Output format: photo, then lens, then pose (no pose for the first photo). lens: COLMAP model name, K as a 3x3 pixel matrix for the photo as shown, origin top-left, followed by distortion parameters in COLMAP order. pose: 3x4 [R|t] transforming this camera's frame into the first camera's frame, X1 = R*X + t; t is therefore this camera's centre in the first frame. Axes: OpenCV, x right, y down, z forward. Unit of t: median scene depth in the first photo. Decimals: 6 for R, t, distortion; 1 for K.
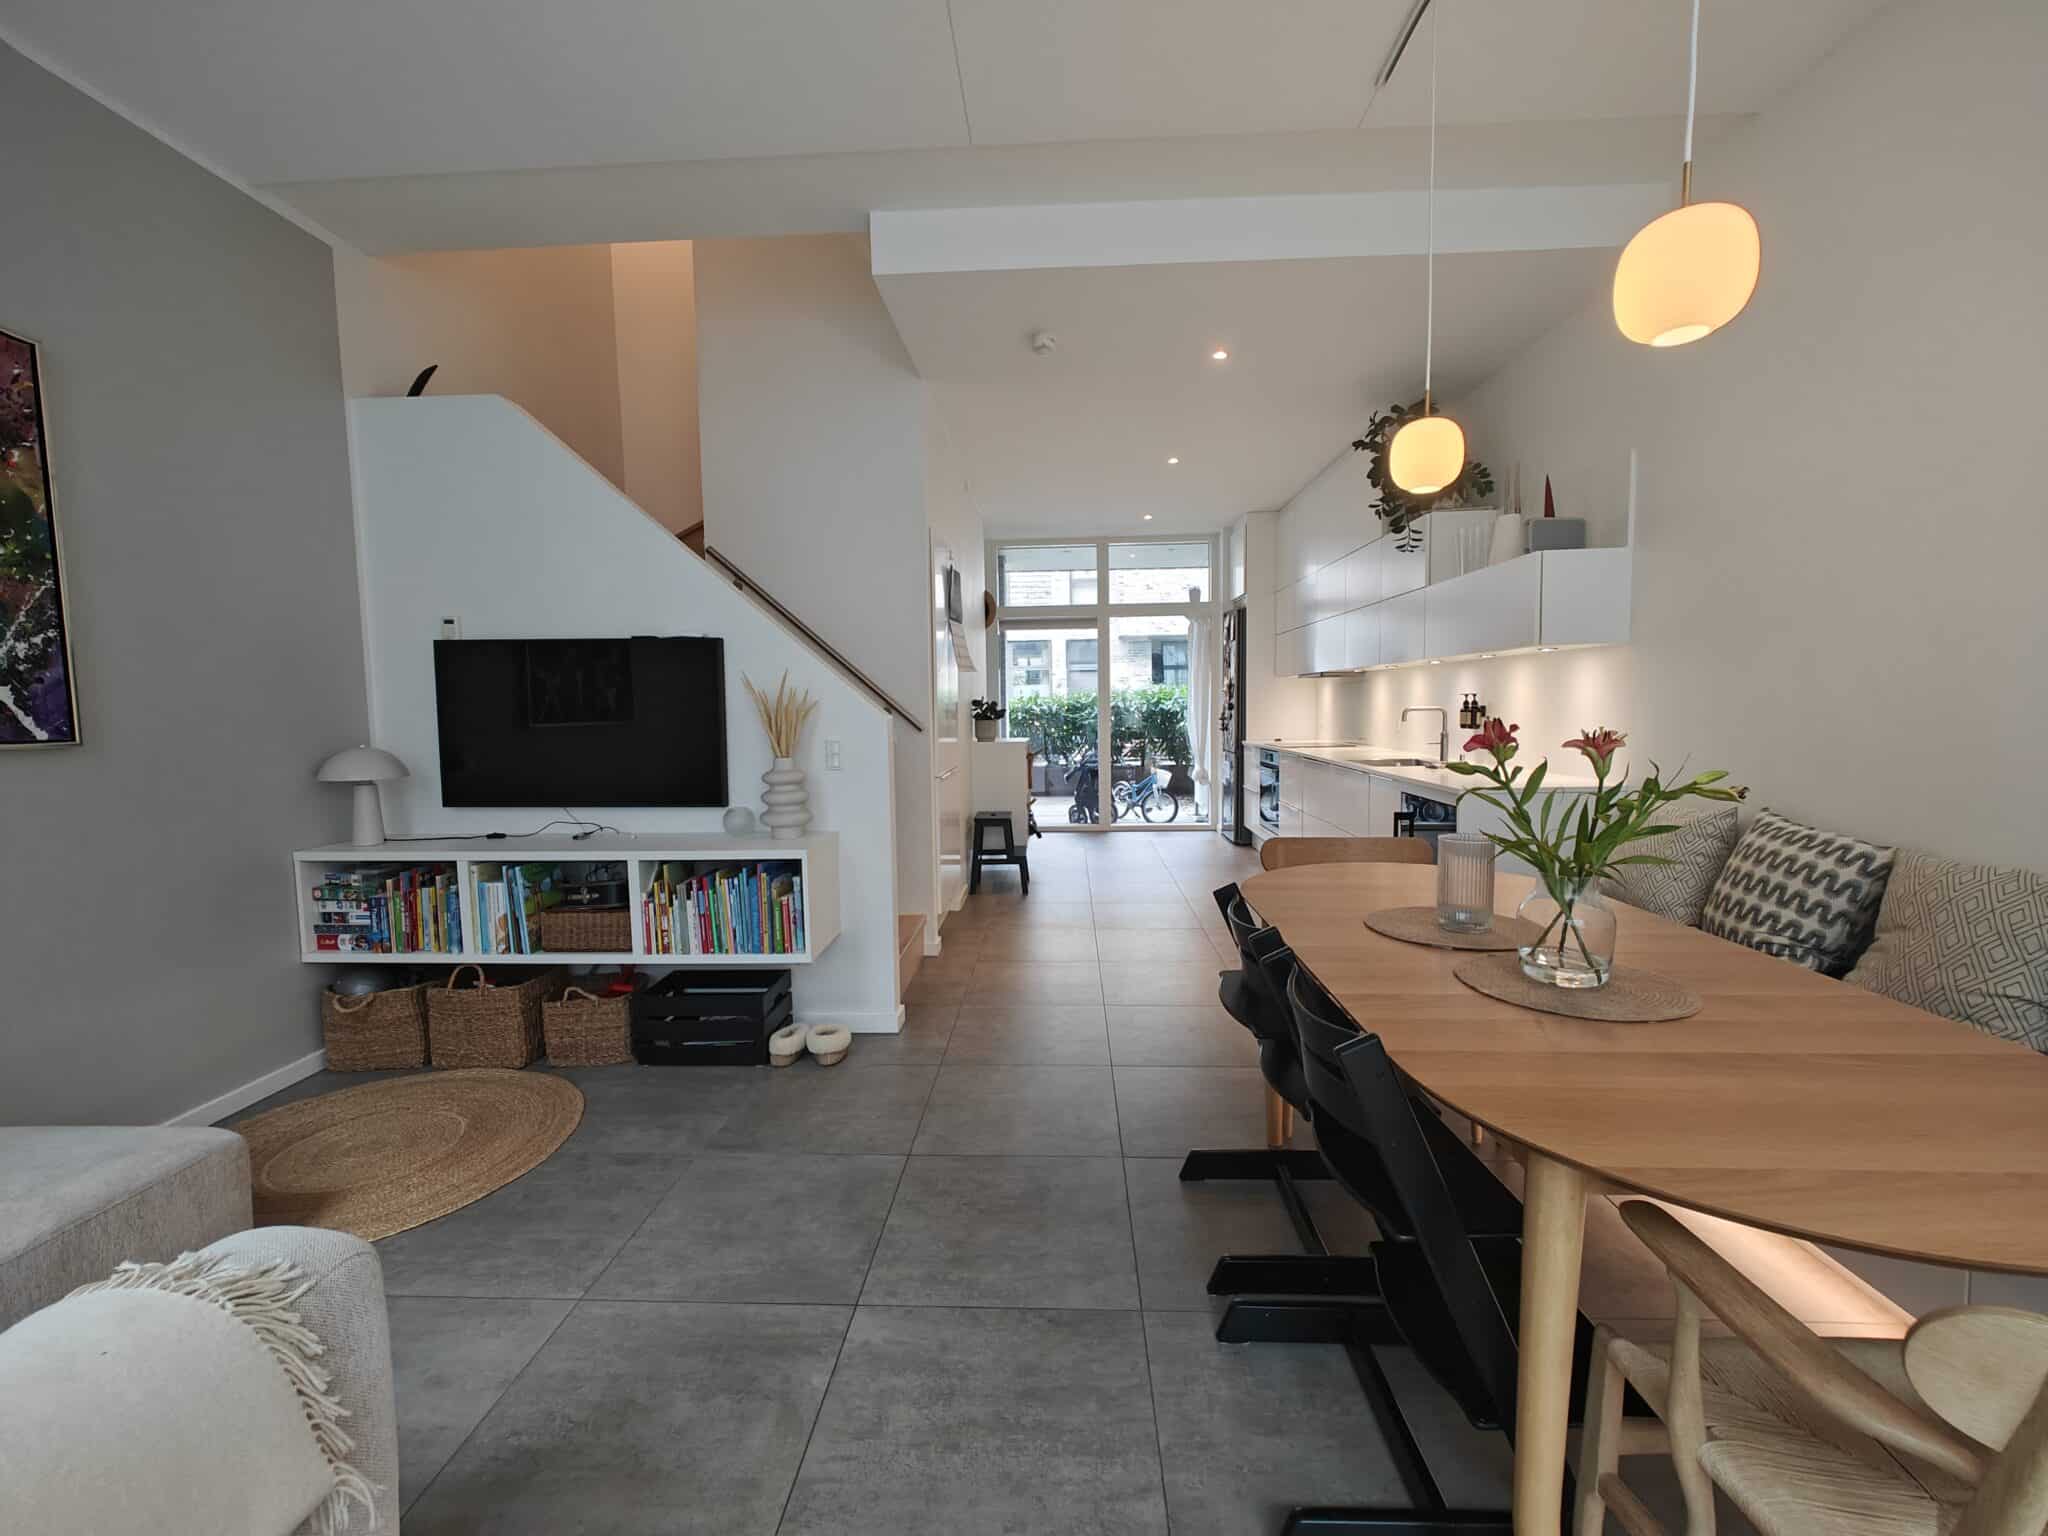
lens RADIAL K [[848.7, 0, 1029.2], [0, 848.7, 772.0], [0, 0, 1]] dist [-0.000523, 0.000106]
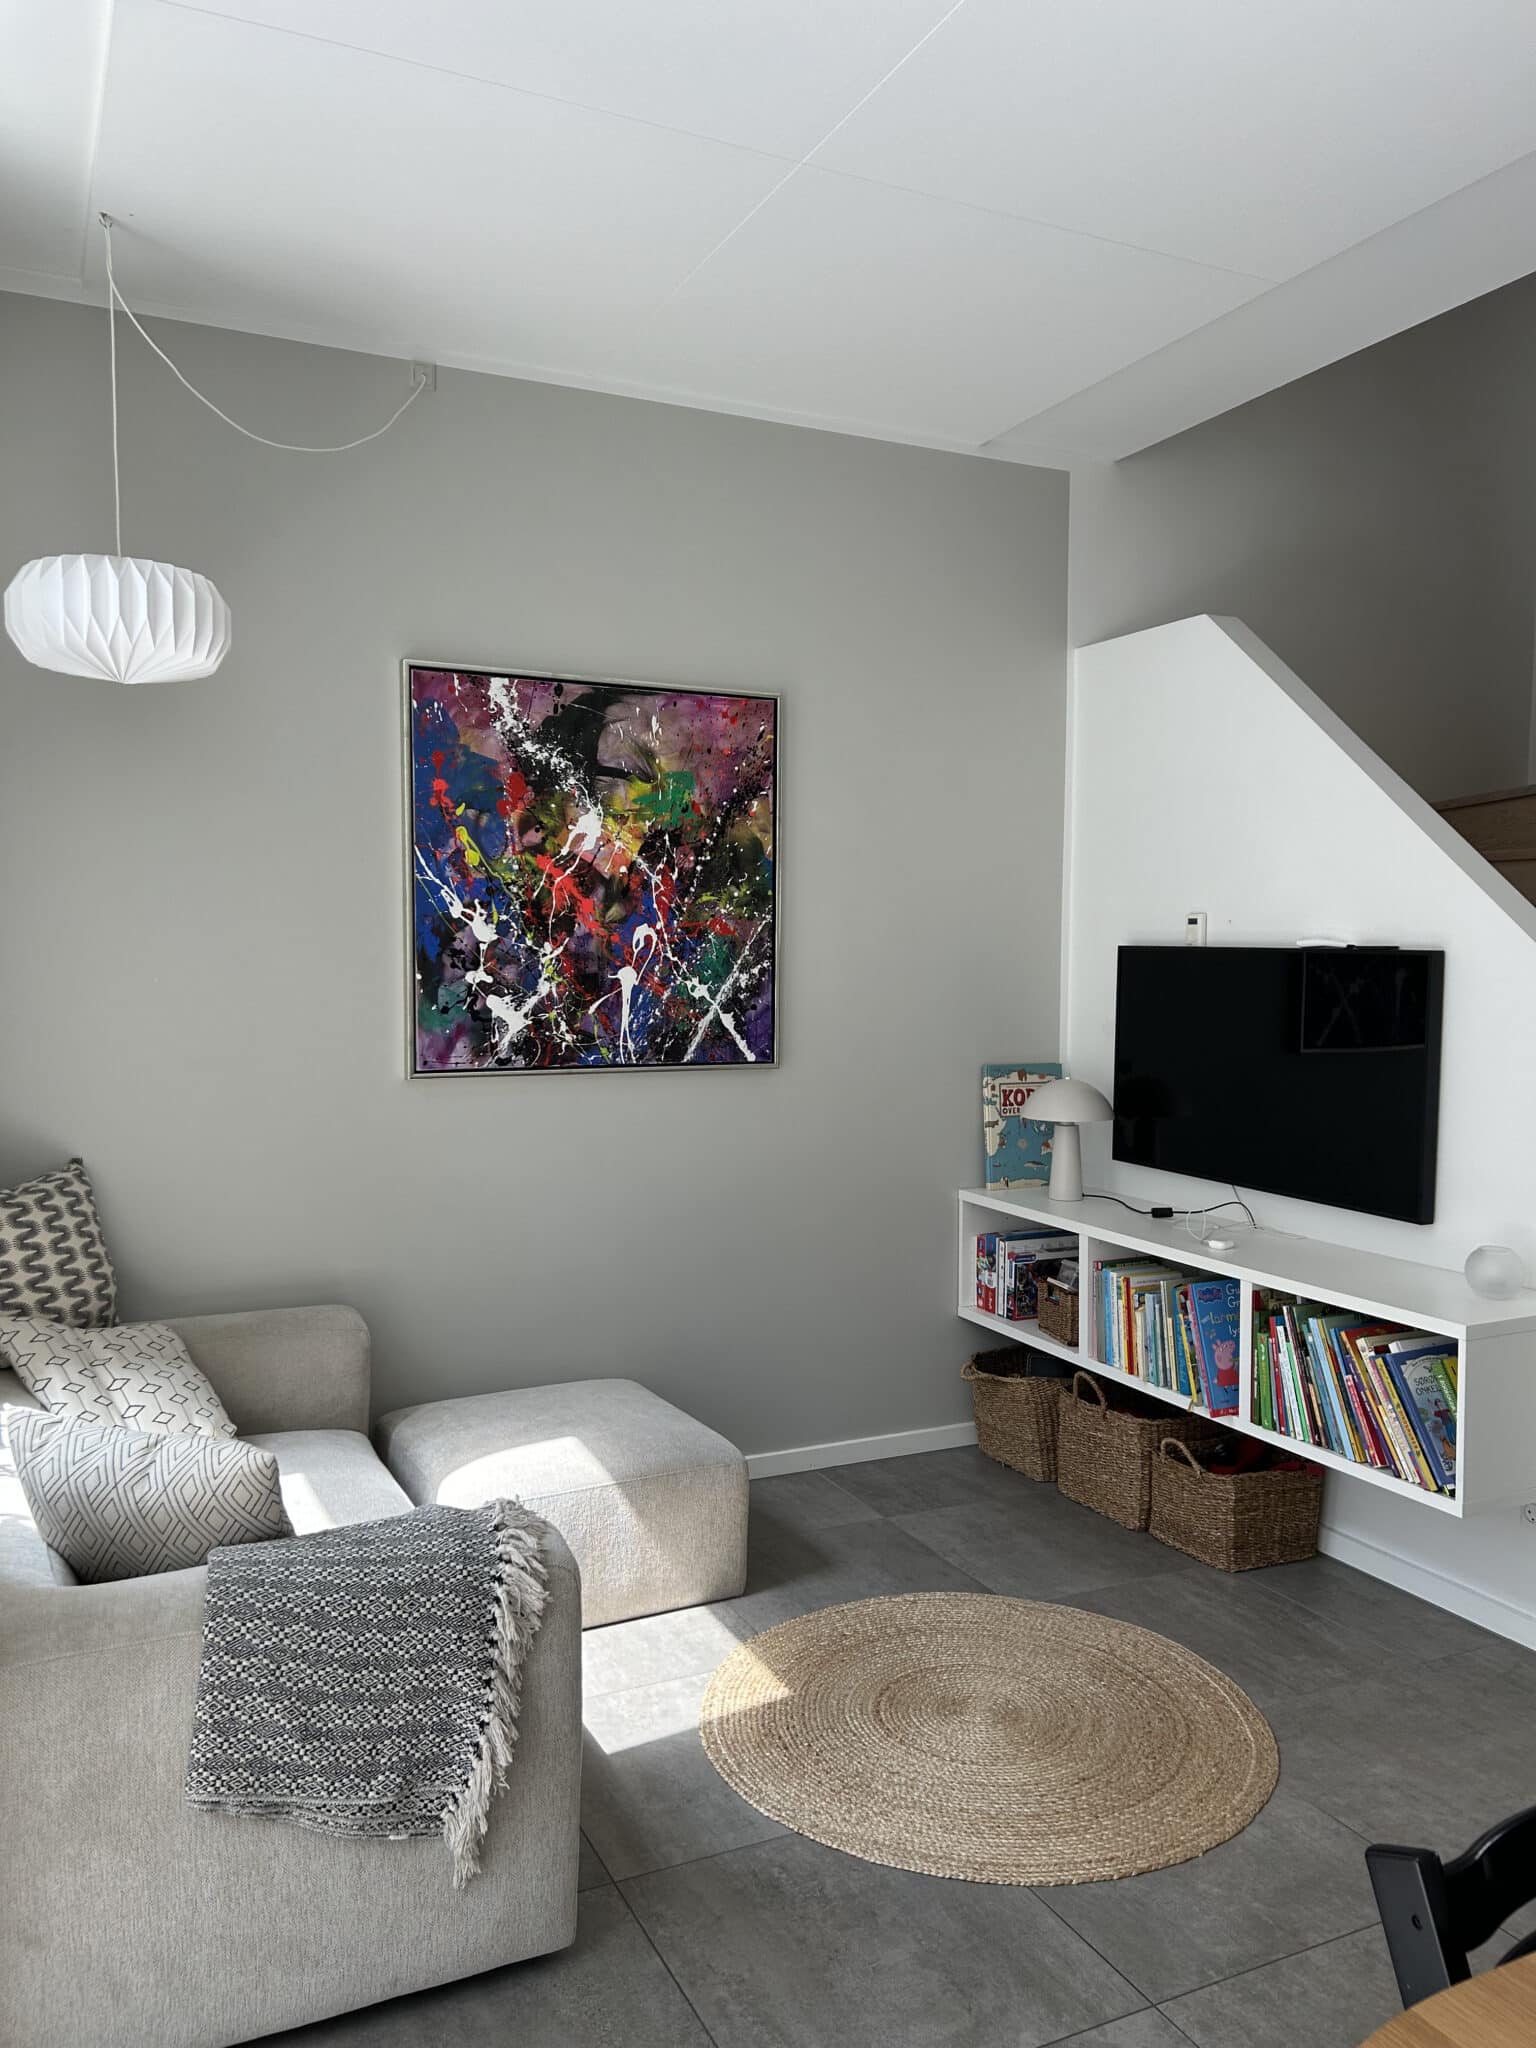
lens RADIAL K [[1536.1, 0, 769.8], [0, 1536.1, 1022.5], [0, 0, 1]] dist [0.032831, -0.017740]
pose [[0.476338, 0.053169, -0.877653, 0.574186], [-0.084596, 0.996311, 0.014443, -0.118353], [0.875183, 0.067366, 0.479078, 0.072953]]
